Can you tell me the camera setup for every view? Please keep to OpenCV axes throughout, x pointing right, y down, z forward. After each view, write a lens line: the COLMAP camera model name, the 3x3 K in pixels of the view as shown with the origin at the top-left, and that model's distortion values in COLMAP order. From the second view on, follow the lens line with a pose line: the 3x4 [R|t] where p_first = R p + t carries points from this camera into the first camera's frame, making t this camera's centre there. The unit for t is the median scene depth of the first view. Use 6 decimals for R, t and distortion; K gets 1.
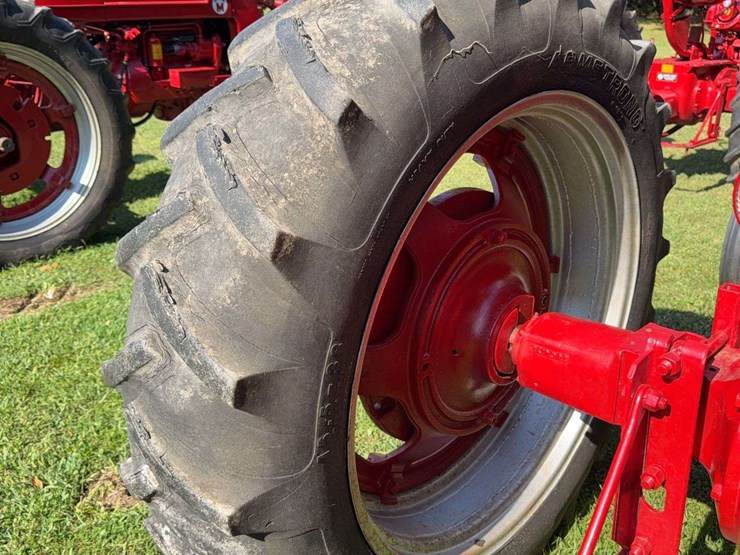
lens RADIAL K [[689.8, 0, 374.2], [0, 689.8, 249.0], [0, 0, 1]] dist [0.099271, -0.150621]
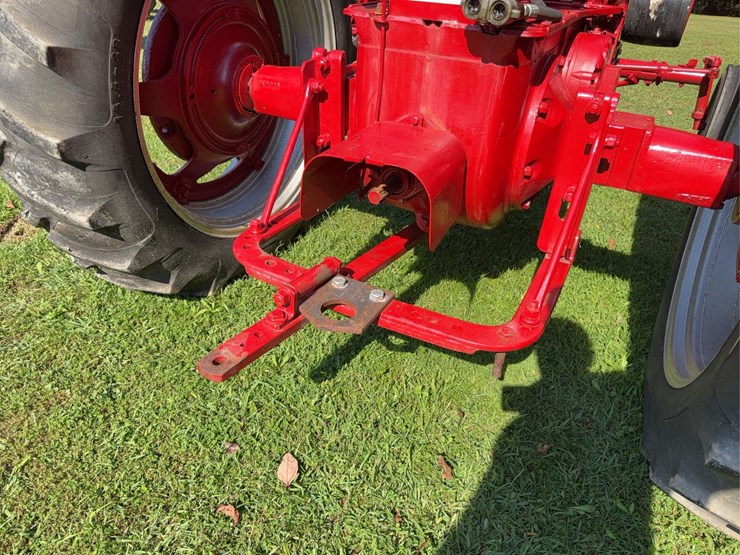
lens RADIAL K [[521.5, 0, 366.6], [0, 521.5, 272.1], [0, 0, 1]] dist [0.055496, -0.064963]
pose [[0.955736, -0.093544, 0.278960, 0.100269], [0.034135, 0.976964, 0.210657, 0.394470], [-0.292239, -0.191810, 0.936913, -0.380932]]
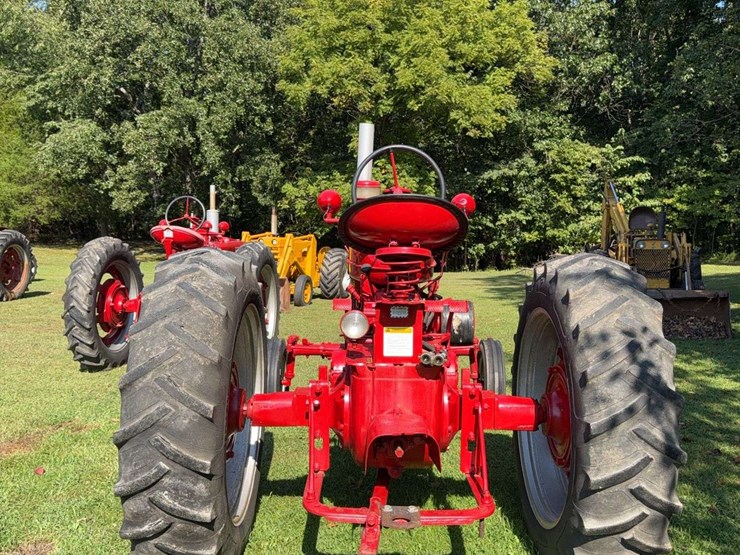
lens RADIAL K [[702.8, 0, 379.6], [0, 702.8, 277.6], [0, 0, 1]] dist [0.173564, -0.547833]
pose [[0.697142, -0.030205, 0.716297, -1.497403], [0.215969, 0.961550, -0.169646, 0.268827], [-0.683631, 0.272965, 0.676860, -1.313859]]
